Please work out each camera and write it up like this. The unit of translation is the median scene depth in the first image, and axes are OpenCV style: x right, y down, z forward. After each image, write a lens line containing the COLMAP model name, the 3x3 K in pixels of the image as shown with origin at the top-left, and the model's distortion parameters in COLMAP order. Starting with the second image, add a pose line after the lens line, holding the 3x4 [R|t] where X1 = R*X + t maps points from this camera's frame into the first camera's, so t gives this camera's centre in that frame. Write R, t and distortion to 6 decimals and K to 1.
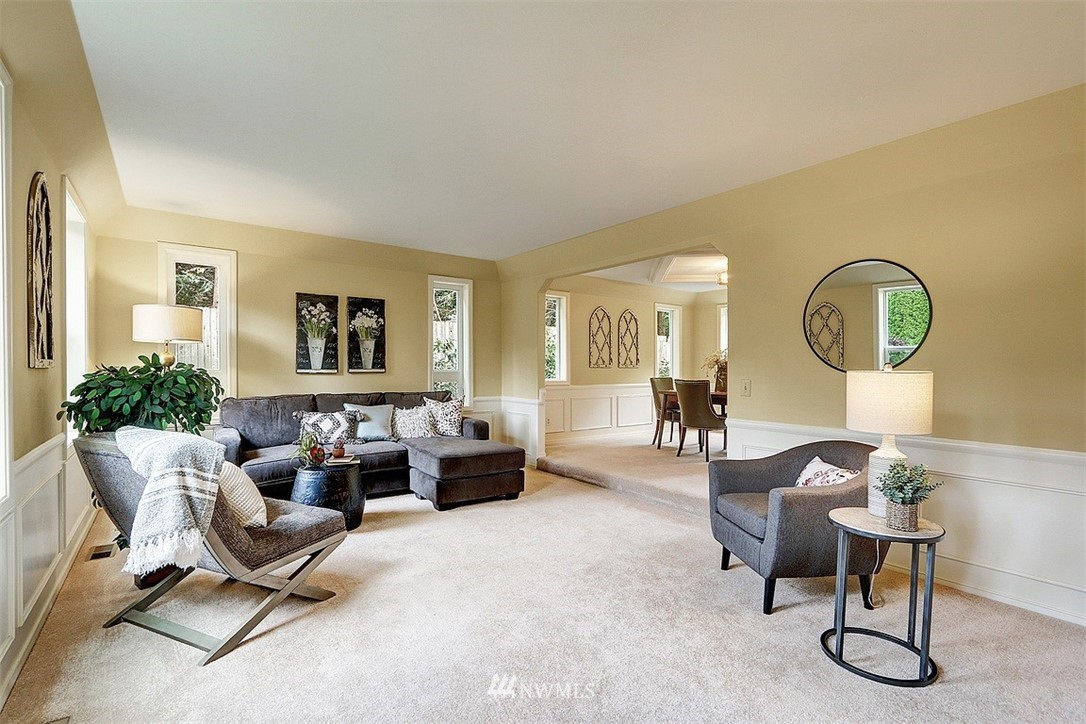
lens RADIAL K [[497.4, 0, 519.2], [0, 497.4, 363.4], [0, 0, 1]] dist [-0.001374, -0.000460]
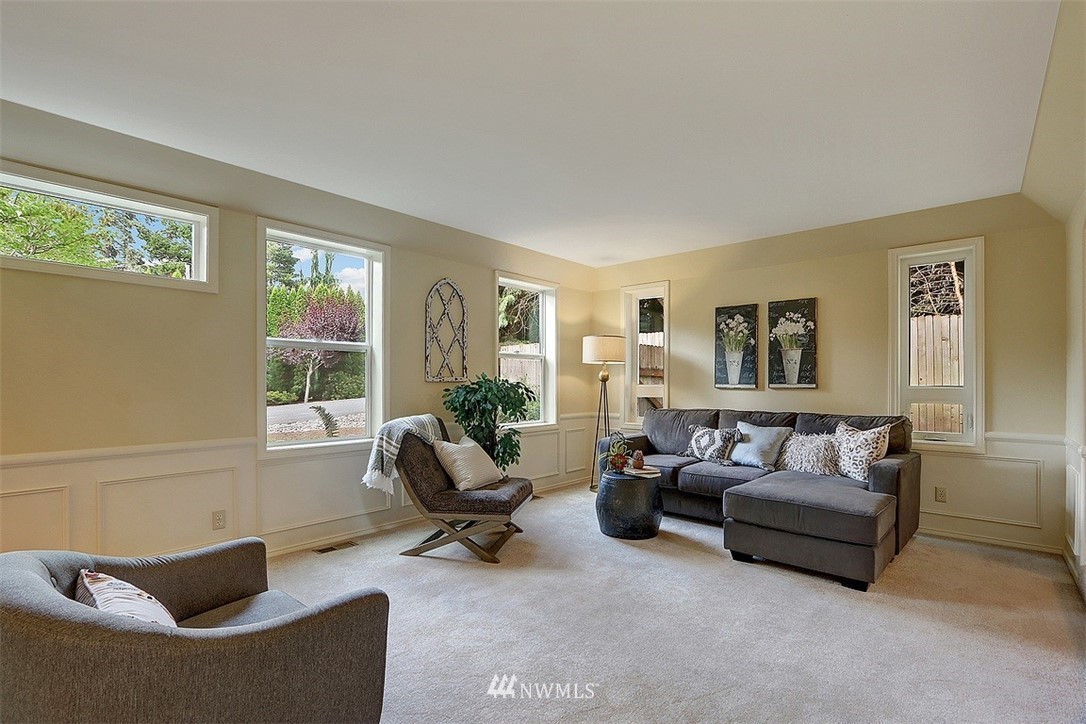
lens RADIAL K [[505.0, 0, 541.4], [0, 505.0, 381.7], [0, 0, 1]] dist [-0.002257, -0.000174]
pose [[0.234782, -0.003833, -0.972041, 0.452291], [0.006502, 0.999976, -0.002372, 0.007097], [0.972026, -0.005763, 0.234801, 0.409420]]
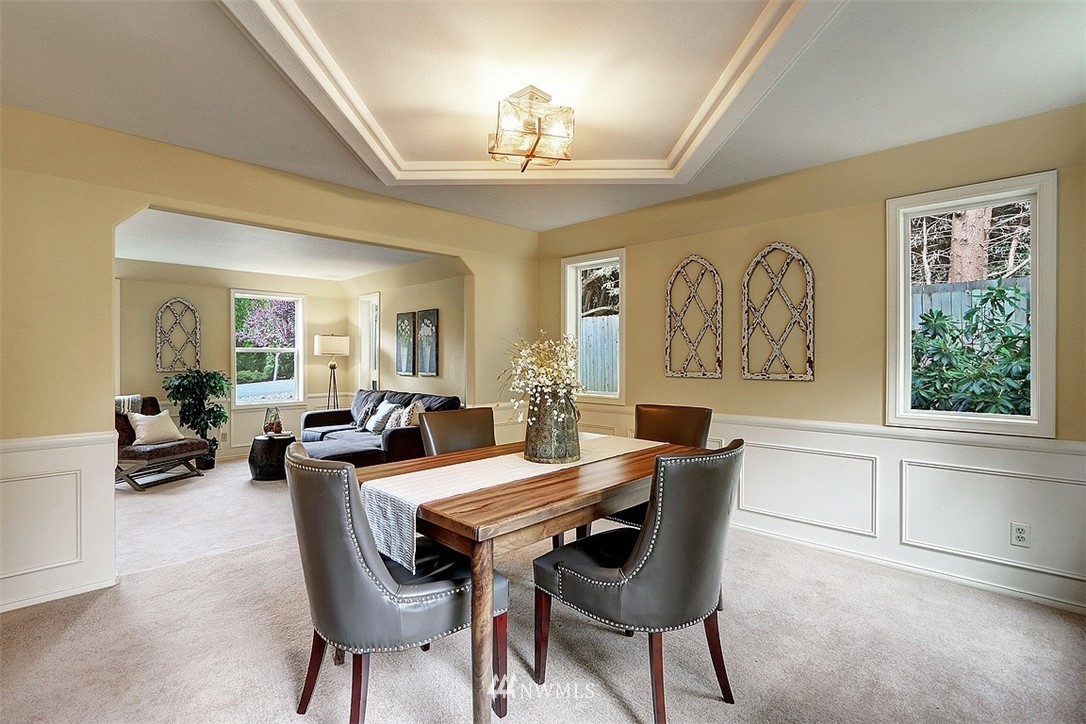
lens RADIAL K [[514.6, 0, 535.8], [0, 514.6, 359.2], [0, 0, 1]] dist [-0.004848, -0.000298]
pose [[0.168801, -0.001560, -0.985649, 0.952610], [0.009923, 0.999951, 0.000117, -0.017474], [0.985600, -0.009801, 0.168808, 1.110798]]
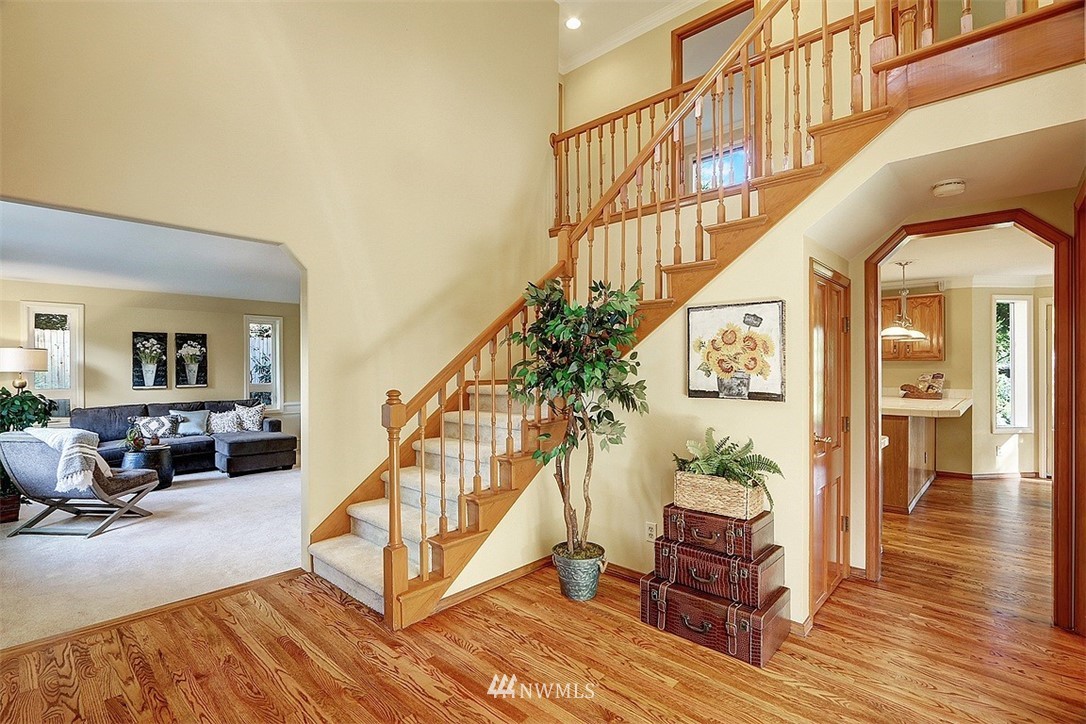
lens RADIAL K [[514.6, 0, 535.8], [0, 514.6, 359.2], [0, 0, 1]] dist [-0.004848, -0.000298]
pose [[0.981682, -0.003764, 0.190491, 0.387393], [0.003177, 0.999989, 0.003387, -0.065195], [-0.190502, -0.002720, 0.981683, -0.629590]]
